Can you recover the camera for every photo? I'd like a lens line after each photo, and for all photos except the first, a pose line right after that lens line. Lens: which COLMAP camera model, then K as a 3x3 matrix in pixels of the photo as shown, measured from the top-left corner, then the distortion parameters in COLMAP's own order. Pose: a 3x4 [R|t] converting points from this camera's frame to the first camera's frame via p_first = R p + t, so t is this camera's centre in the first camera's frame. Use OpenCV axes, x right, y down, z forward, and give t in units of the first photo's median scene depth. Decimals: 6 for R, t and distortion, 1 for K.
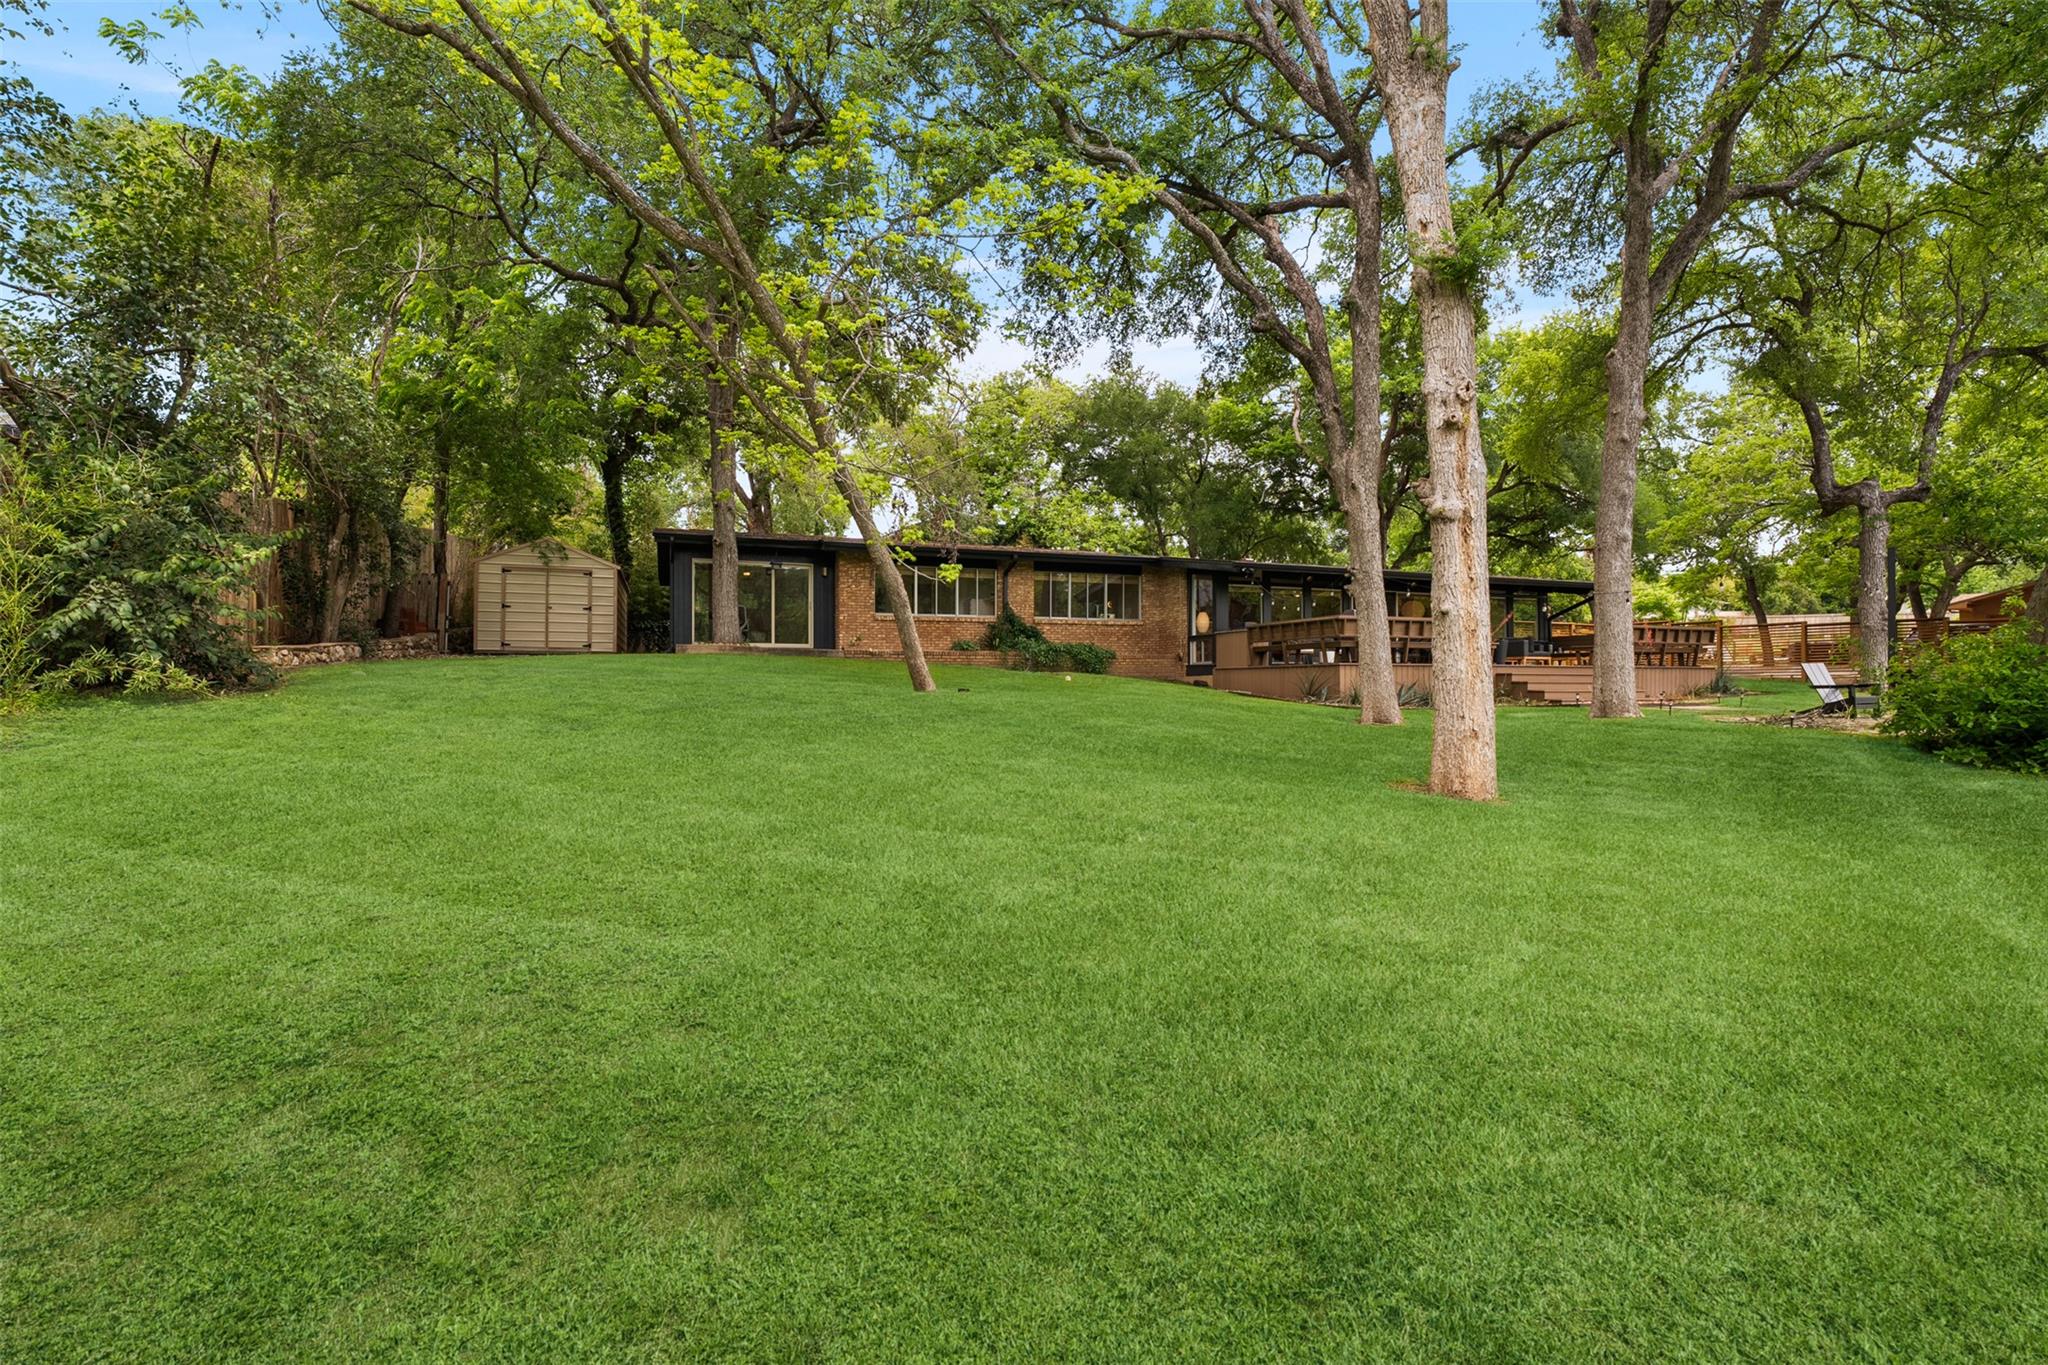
lens RADIAL K [[911.6, 0, 1026.0], [0, 911.6, 681.4], [0, 0, 1]] dist [-0.000089, 0.000305]
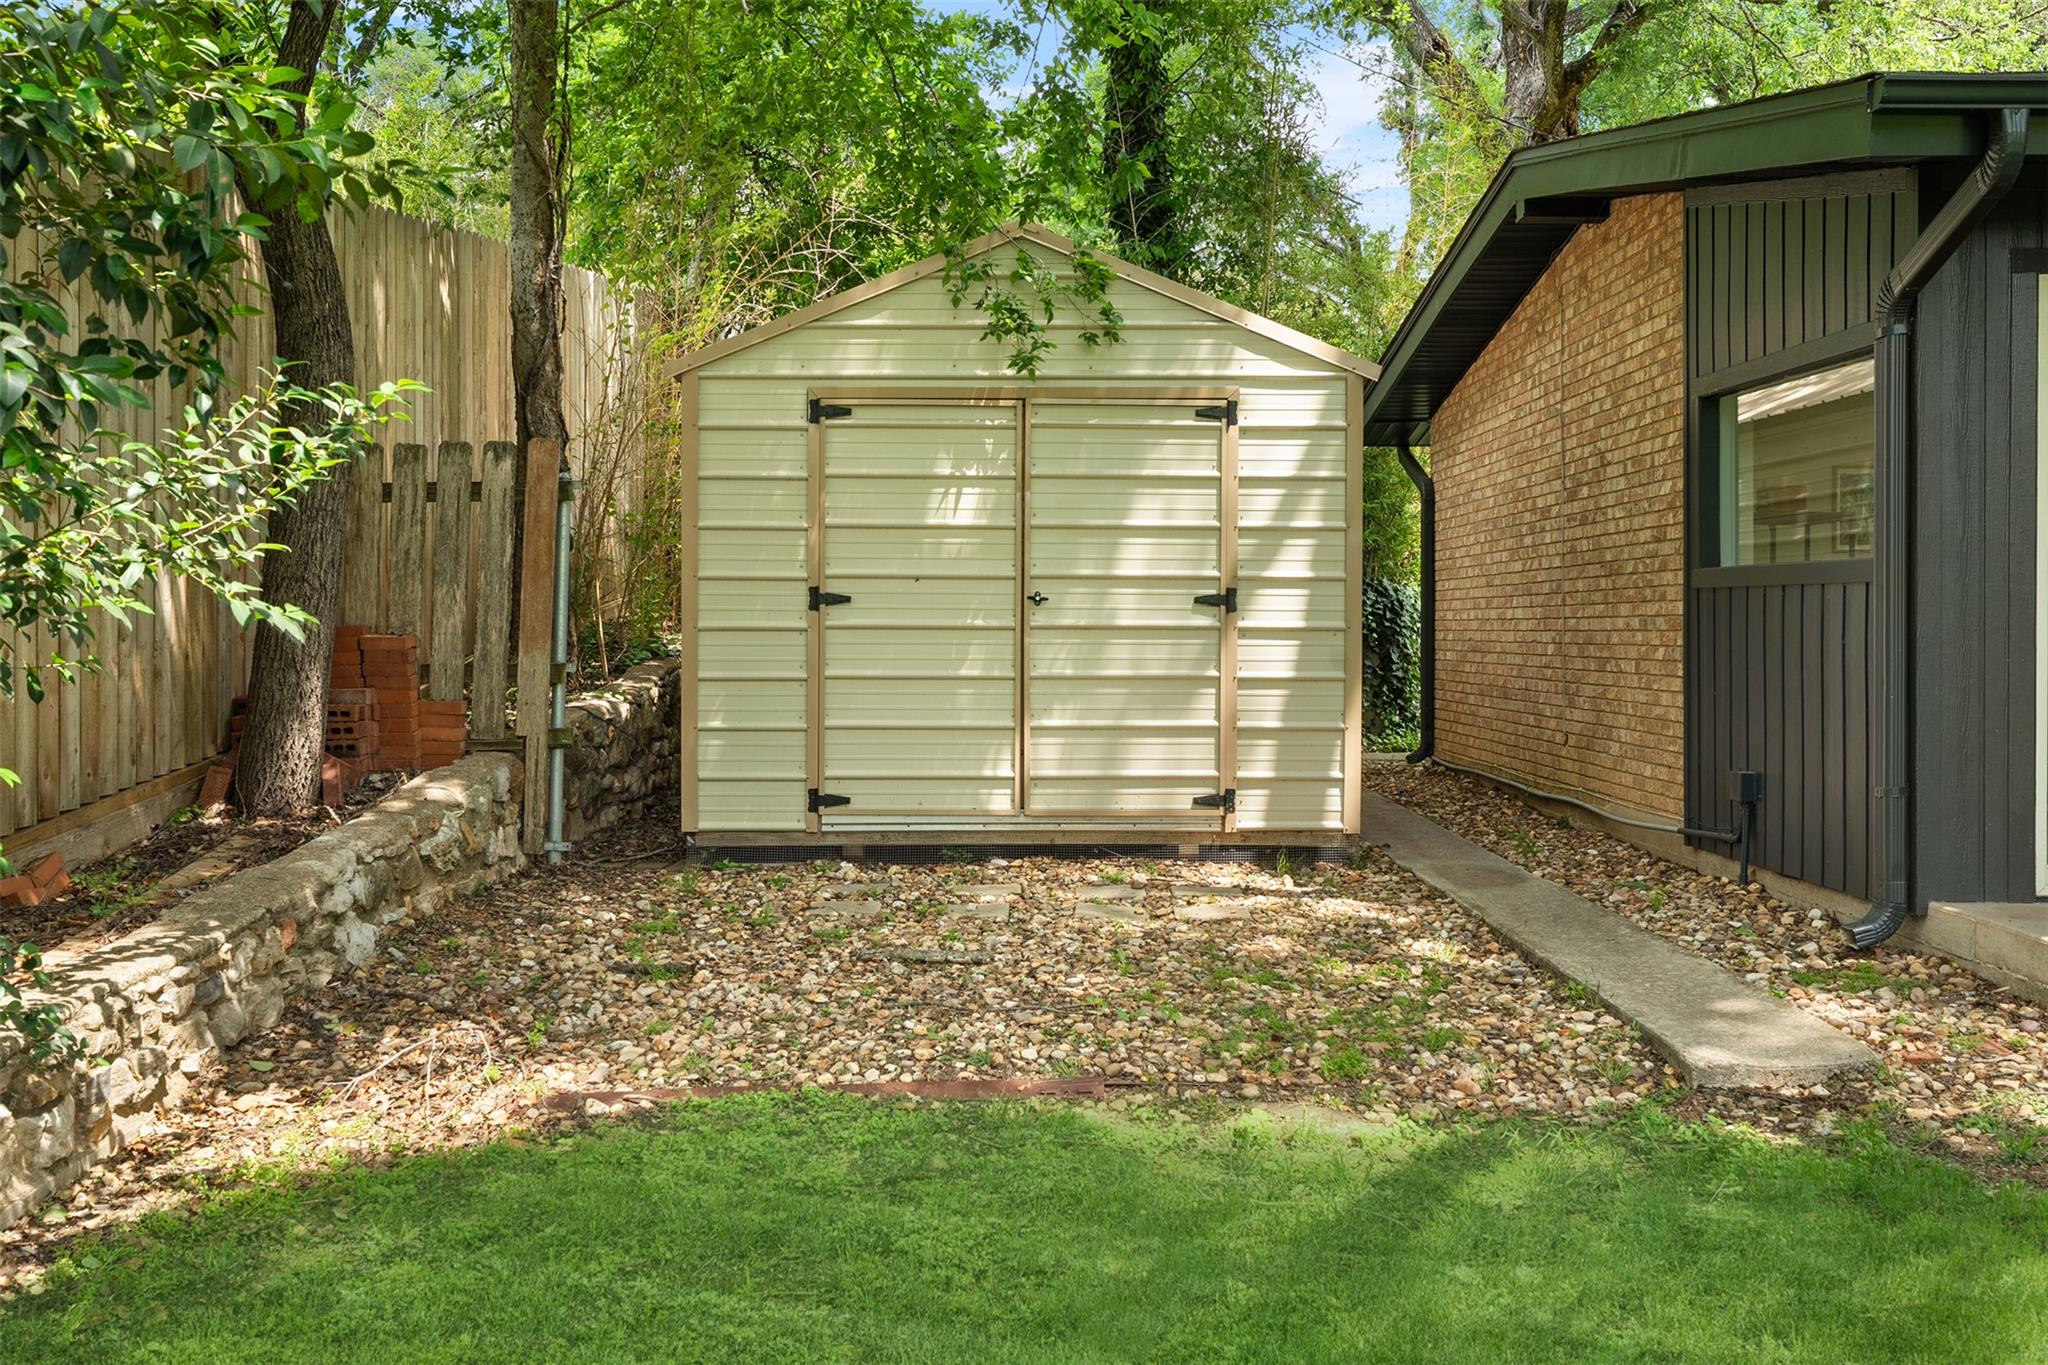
lens RADIAL K [[2070.9, 0, 1024.0], [0, 2070.9, 680.3], [0, 0, 1]] dist [0.000321, 0.000000]
pose [[0.930661, 0.004666, -0.365852, -0.371920], [-0.003837, 0.999988, 0.002994, -0.065974], [0.365862, -0.001383, 0.930668, 0.608447]]
